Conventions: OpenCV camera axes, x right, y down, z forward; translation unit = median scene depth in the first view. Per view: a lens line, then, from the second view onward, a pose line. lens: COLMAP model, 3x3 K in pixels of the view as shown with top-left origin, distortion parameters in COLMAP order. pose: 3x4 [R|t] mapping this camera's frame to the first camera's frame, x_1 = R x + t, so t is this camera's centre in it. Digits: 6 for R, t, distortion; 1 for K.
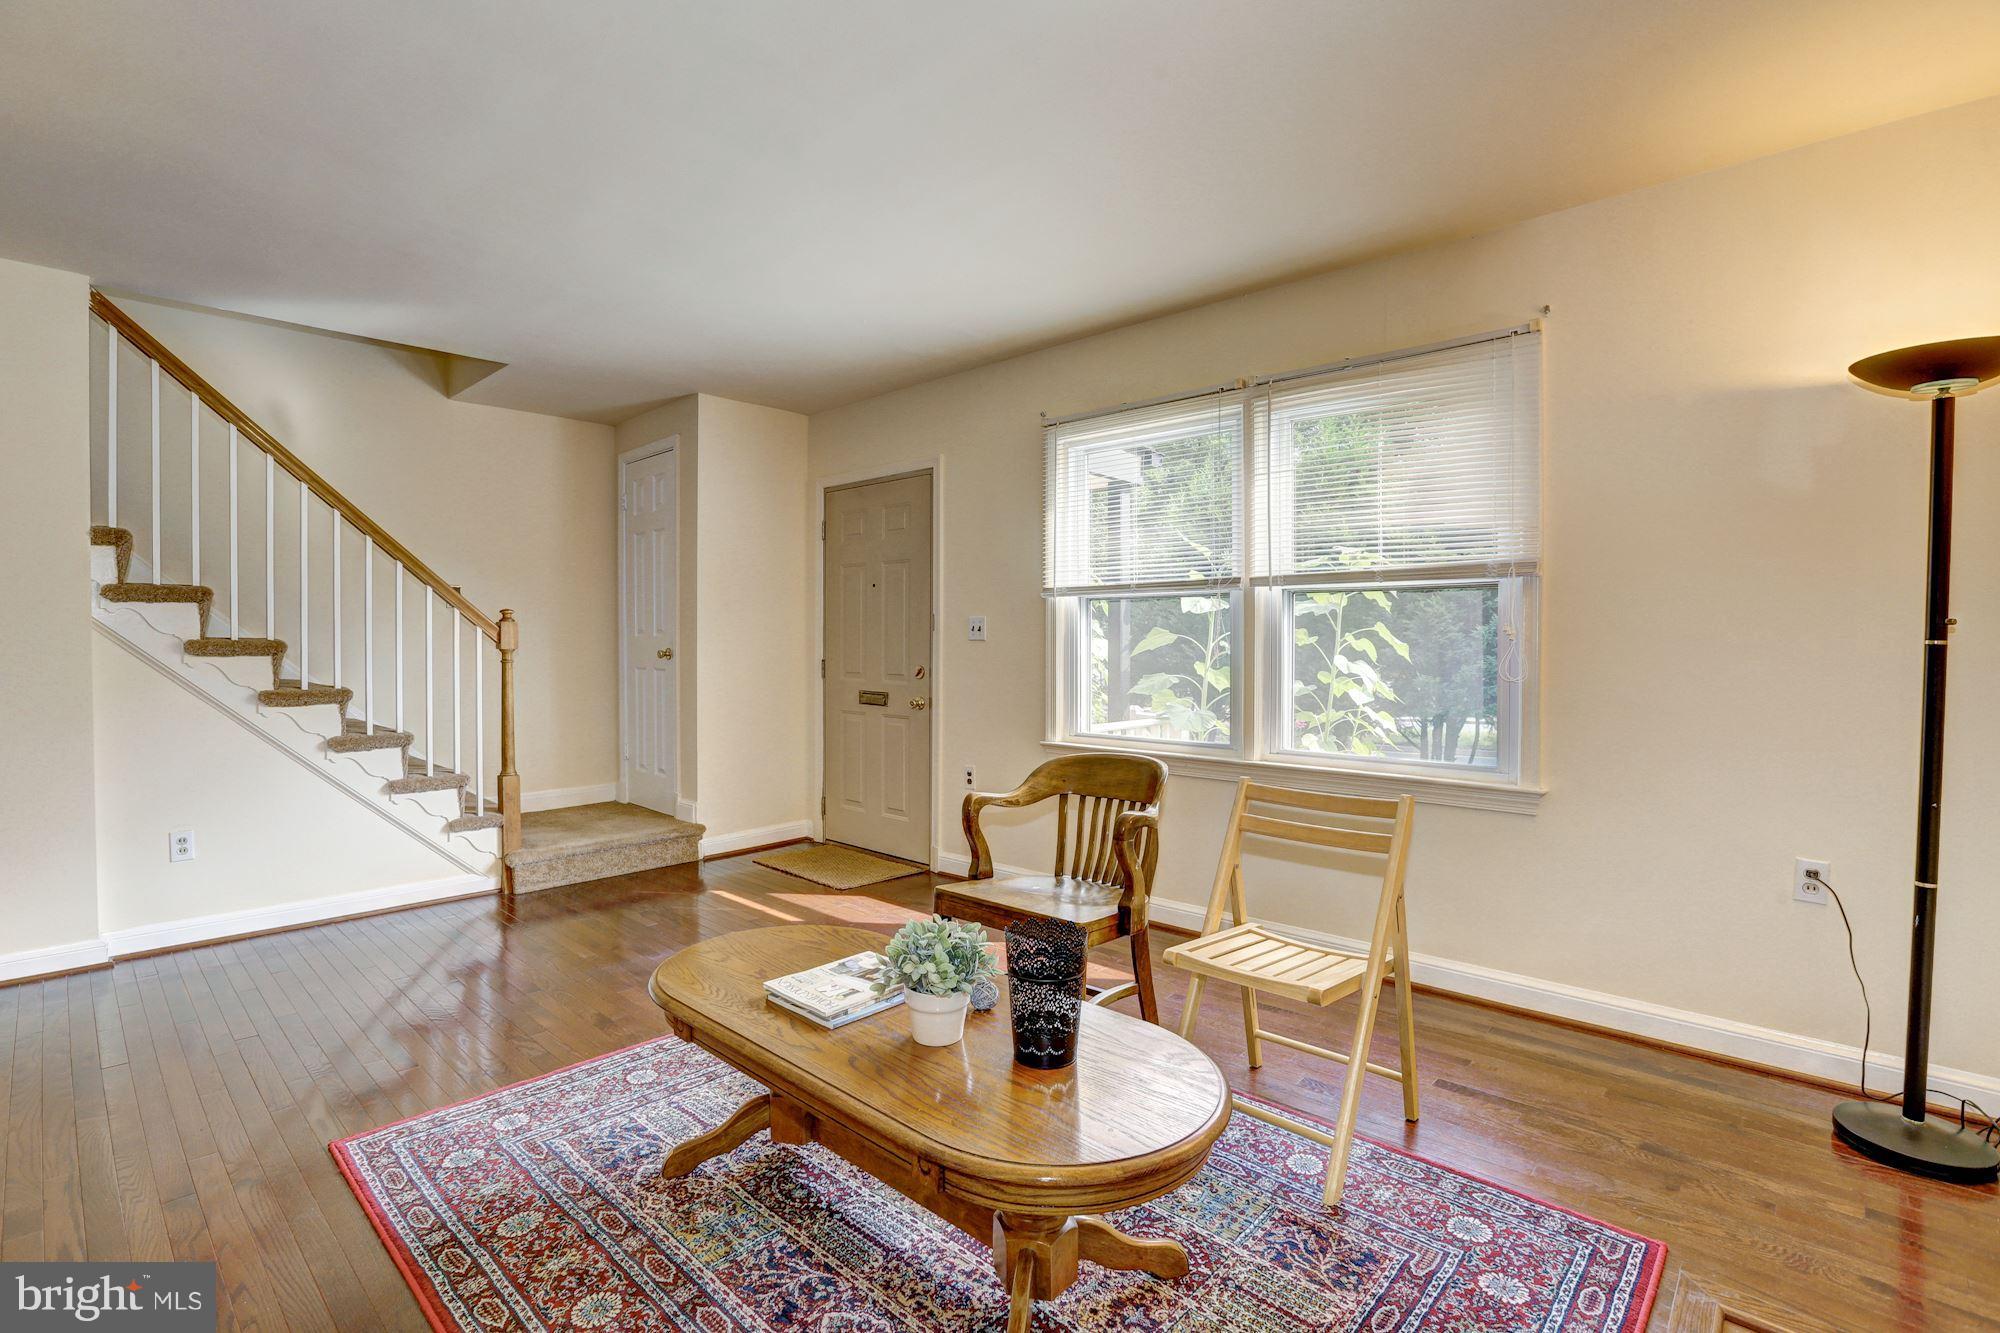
lens RADIAL K [[964.6, 0, 1000.0], [0, 964.6, 666.5], [0, 0, 1]] dist [-0.002165, -0.000176]
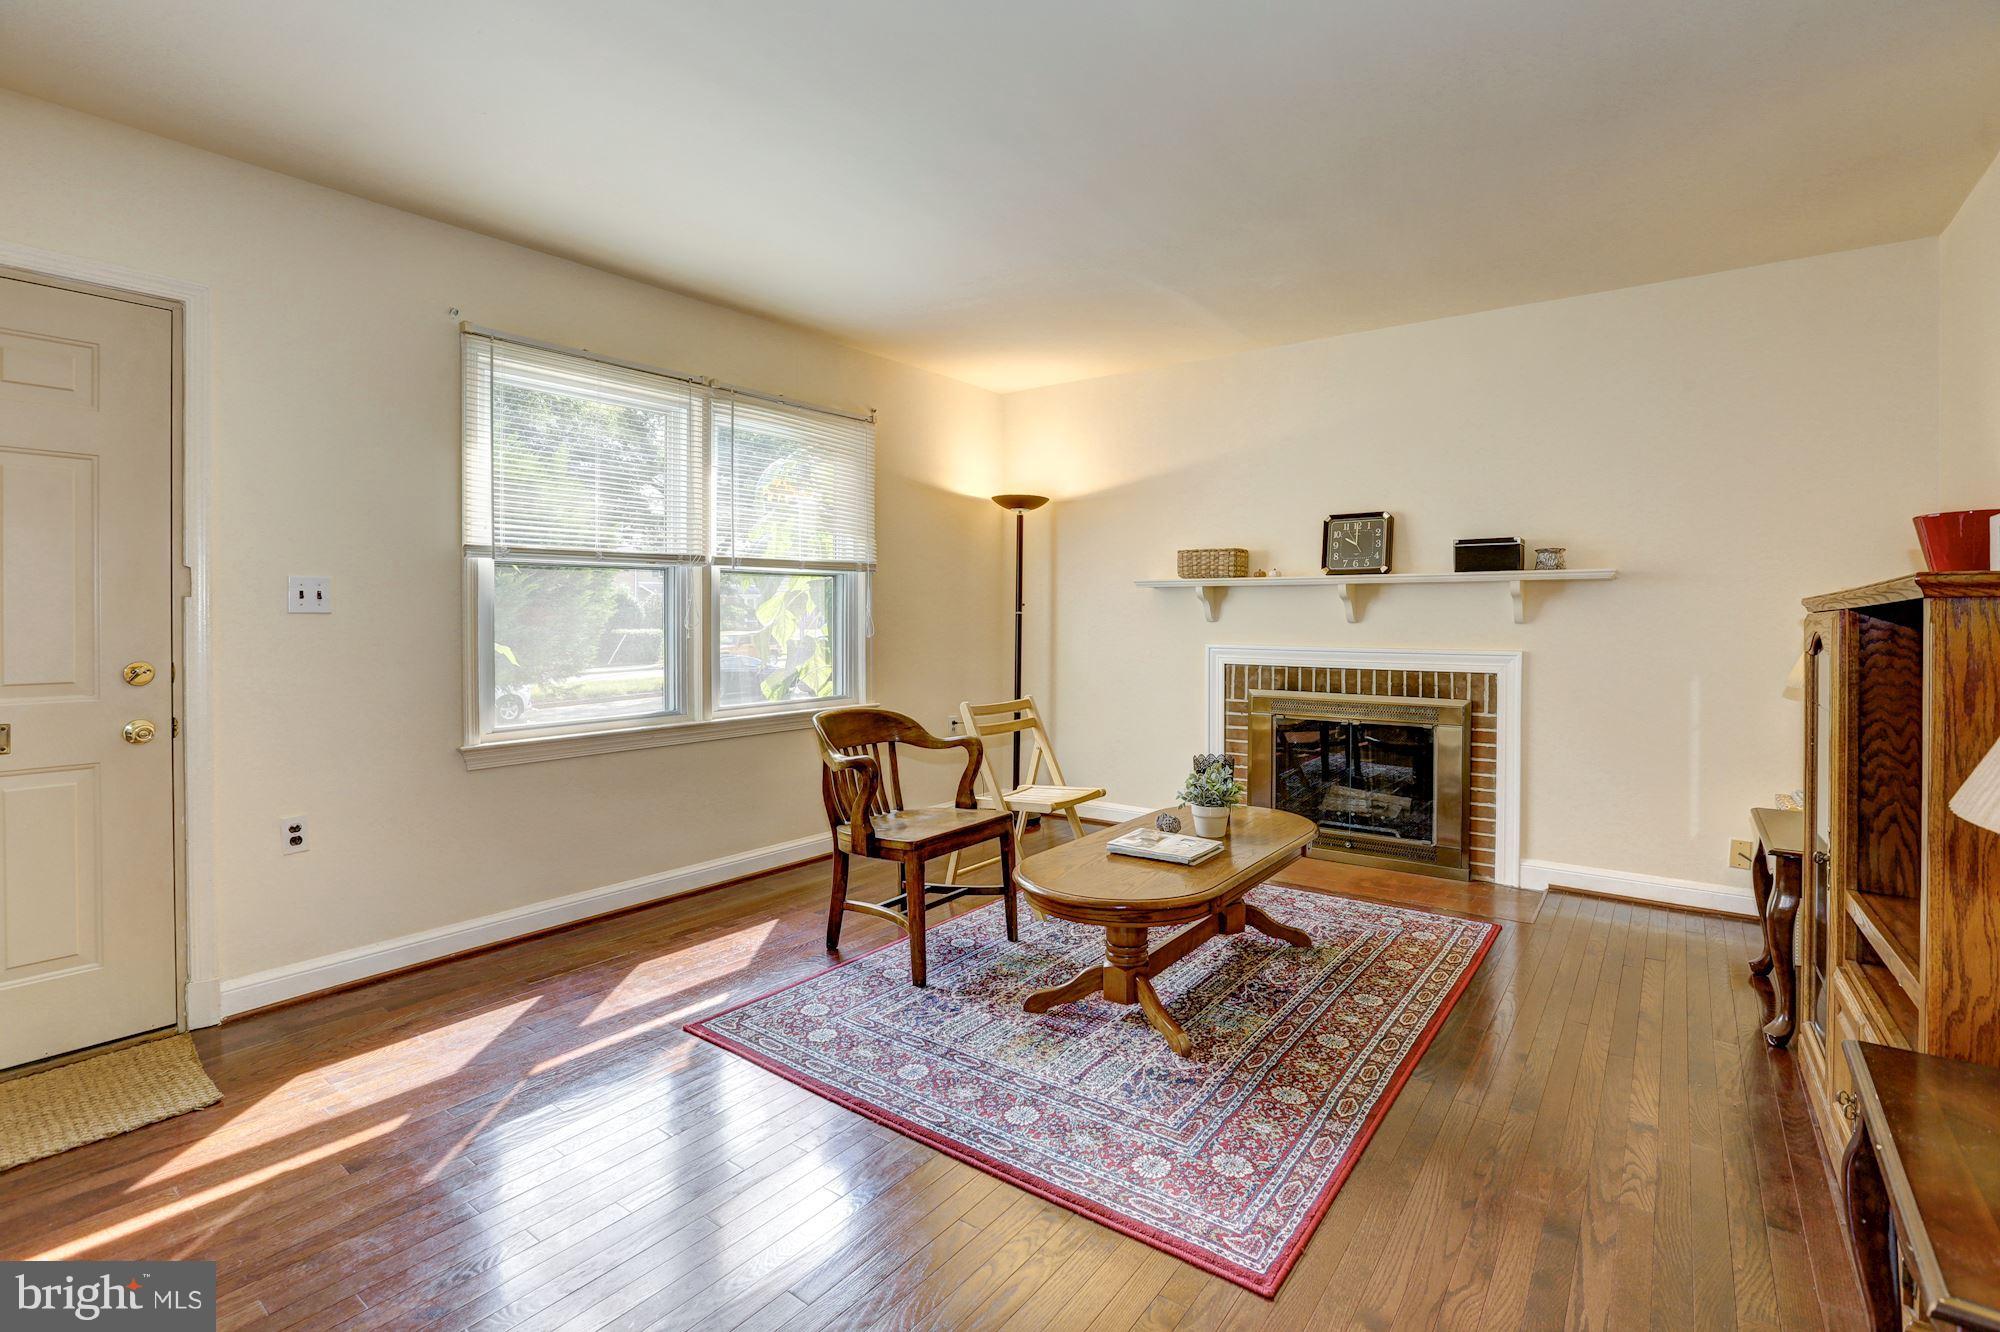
lens RADIAL K [[929.9, 0, 1001.5], [0, 929.9, 631.8], [0, 0, 1]] dist [-0.053802, 0.020632]
pose [[-0.131923, -0.016379, 0.991125, -1.234712], [0.032436, 0.999257, 0.020830, -0.022817], [-0.990729, 0.034896, -0.131294, 1.170767]]
